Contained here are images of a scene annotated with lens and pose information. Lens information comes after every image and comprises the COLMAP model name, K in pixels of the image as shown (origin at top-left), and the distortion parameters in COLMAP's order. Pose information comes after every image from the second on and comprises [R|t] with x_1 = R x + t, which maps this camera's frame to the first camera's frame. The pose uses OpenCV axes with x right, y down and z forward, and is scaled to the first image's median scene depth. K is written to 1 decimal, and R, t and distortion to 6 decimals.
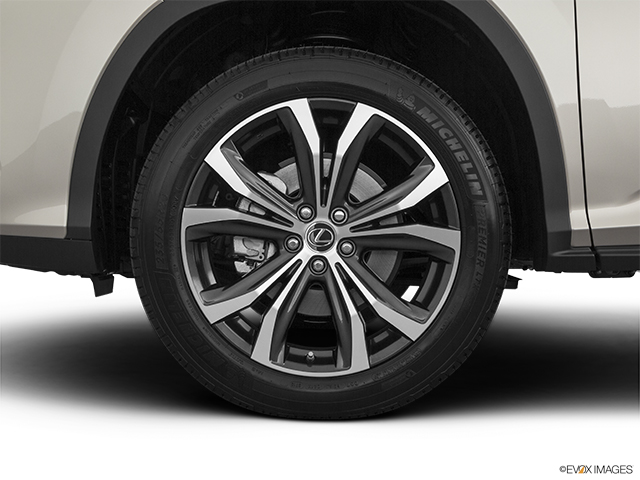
lens RADIAL K [[676.5, 0, 319.2], [0, 676.5, 234.6], [0, 0, 1]] dist [0.002951, 0.000000]
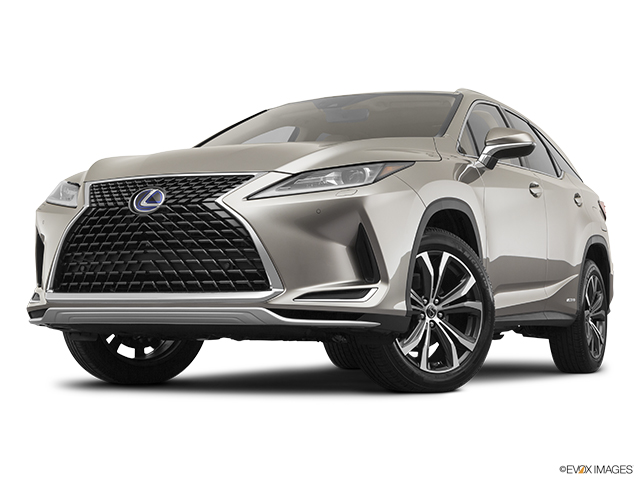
lens RADIAL K [[1183.3, 0, 316.5], [0, 1183.3, 239.5], [0, 0, 1]] dist [0.070330, 0.000000]
pose [[0.791846, -0.078351, 0.605673, -2.699362], [0.053574, 0.996825, 0.058908, -0.493835], [-0.608366, -0.014198, 0.793530, -1.904469]]
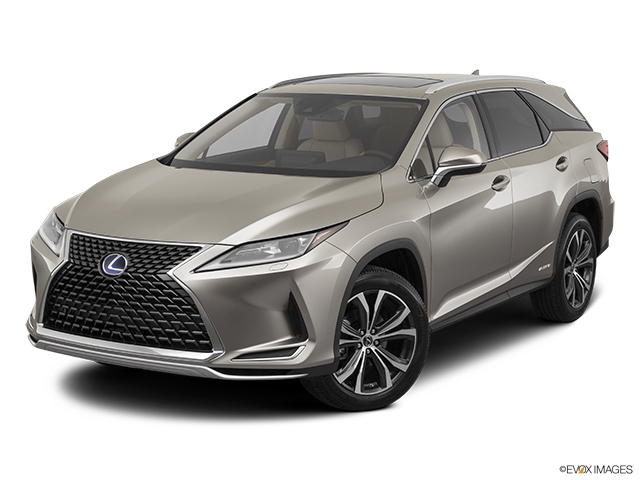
lens RADIAL K [[1323.5, 0, 316.6], [0, 1323.5, 240.0], [0, 0, 1]] dist [0.036734, 0.000000]
pose [[0.844251, -0.186854, 0.502320, -2.666722], [0.059693, 0.964207, 0.258342, -1.709393], [-0.532613, -0.188121, 0.825187, -3.029406]]
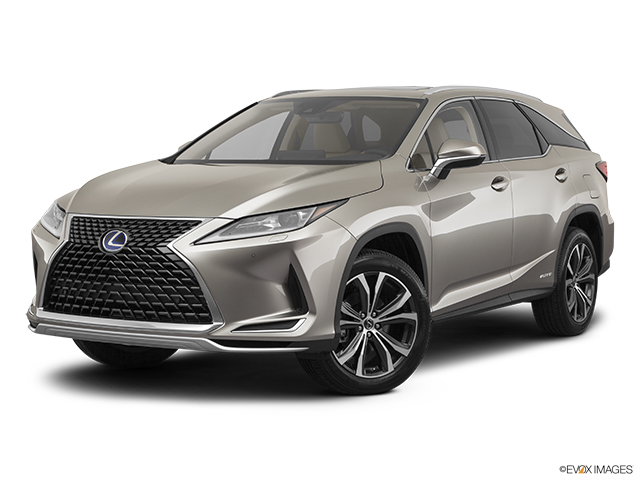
lens RADIAL K [[1323.5, 0, 324.4], [0, 1323.5, 243.1], [0, 0, 1]] dist [0.036734, 0.000000]
pose [[0.841866, -0.152429, 0.517713, -2.738858], [0.065664, 0.981089, 0.182081, -1.243379], [-0.535676, -0.119293, 0.835955, -3.120052]]
